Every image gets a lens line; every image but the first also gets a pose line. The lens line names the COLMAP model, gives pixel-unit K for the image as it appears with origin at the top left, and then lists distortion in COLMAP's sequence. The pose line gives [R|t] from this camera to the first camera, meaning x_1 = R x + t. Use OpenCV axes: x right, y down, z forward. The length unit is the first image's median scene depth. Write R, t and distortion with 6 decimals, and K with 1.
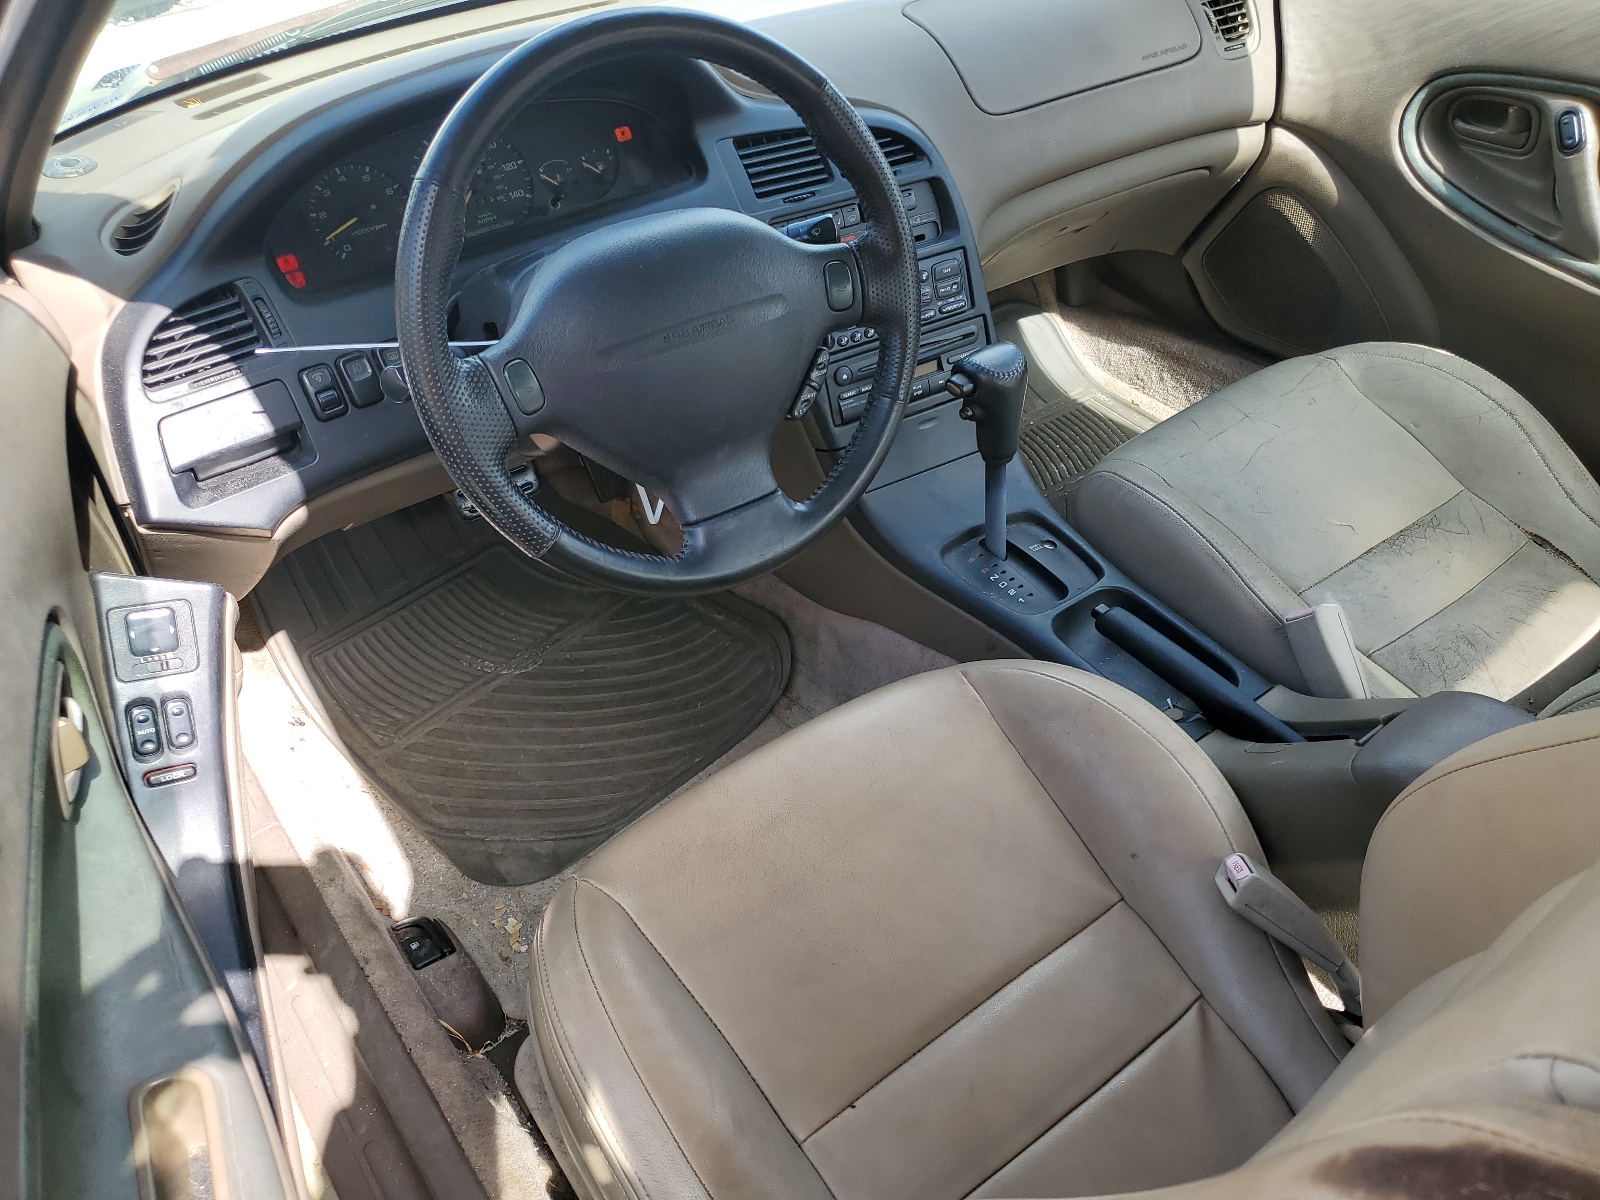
lens RADIAL K [[1199.3, 0, 800.0], [0, 1199.3, 600.0], [0, 0, 1]] dist [0.070997, -0.070396]
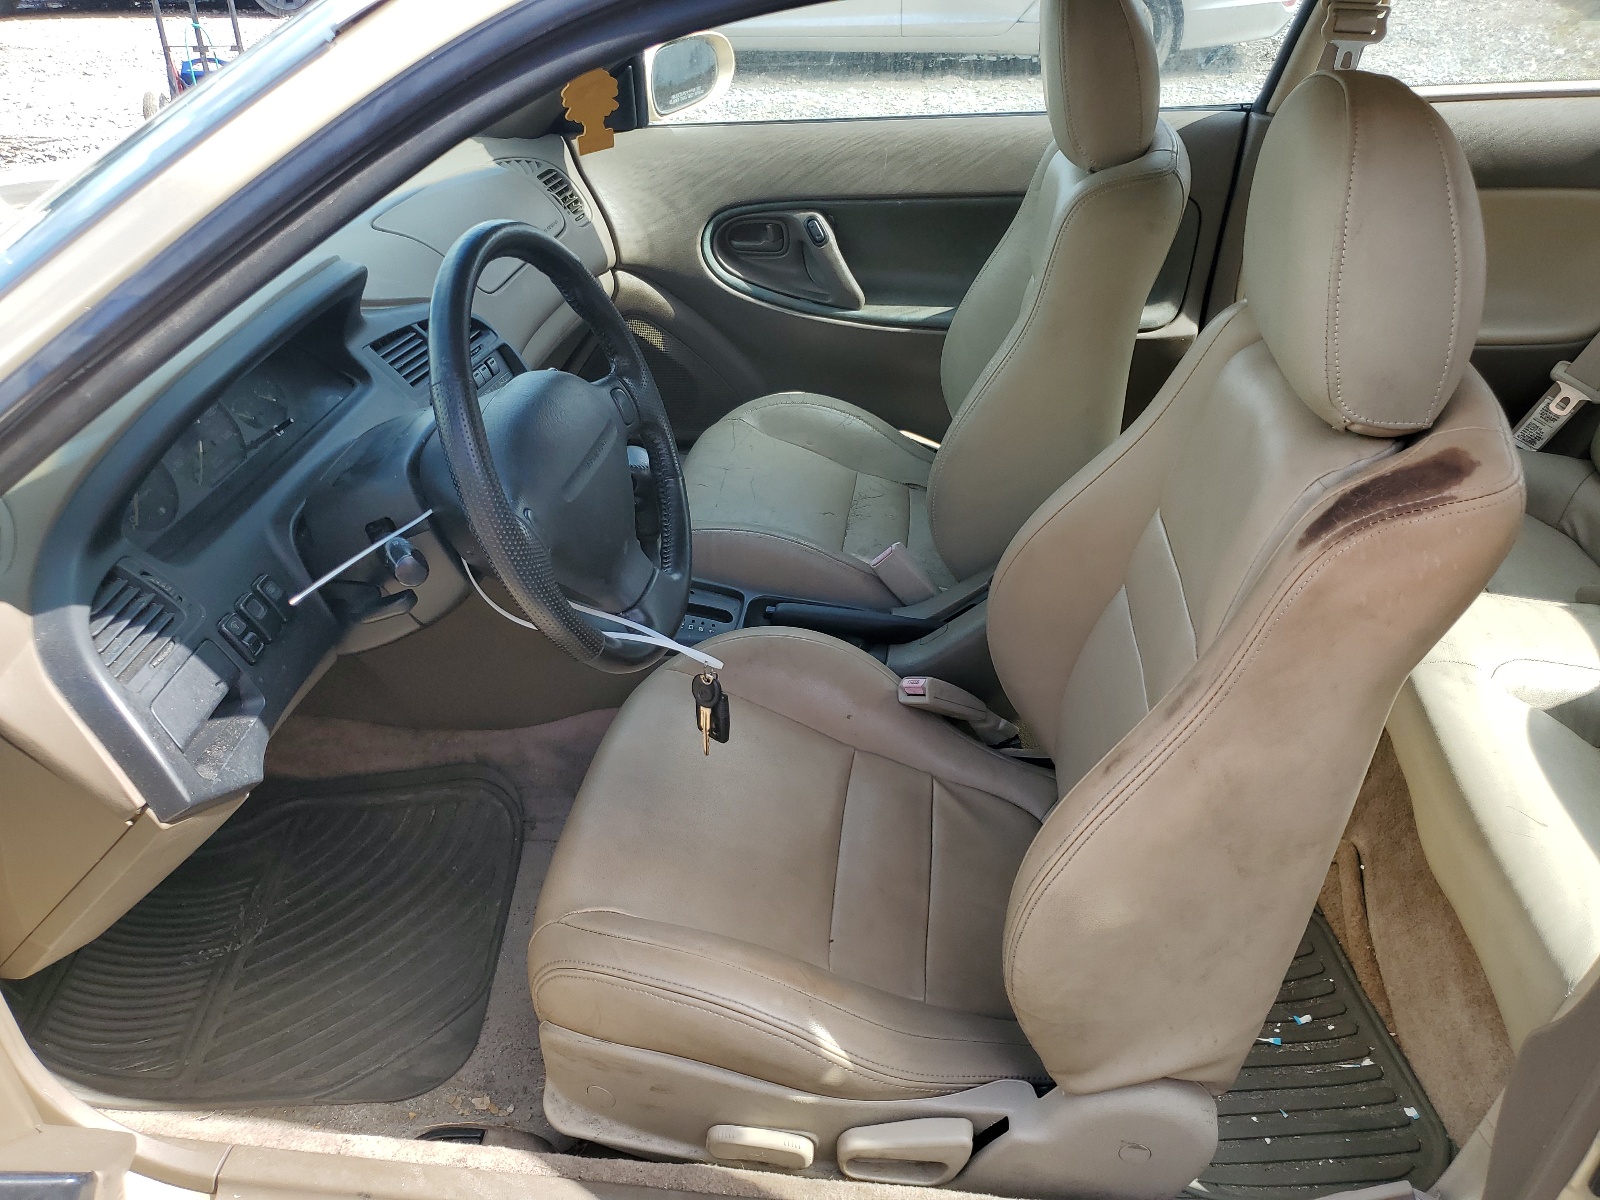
lens RADIAL K [[1219.1, 0, 800.0], [0, 1219.1, 600.0], [0, 0, 1]] dist [0.001177, -0.000820]
pose [[0.707533, -0.350173, 0.613821, -0.435097], [0.433465, 0.901055, 0.014391, -0.006602], [-0.558126, 0.255888, 0.789314, -0.049013]]
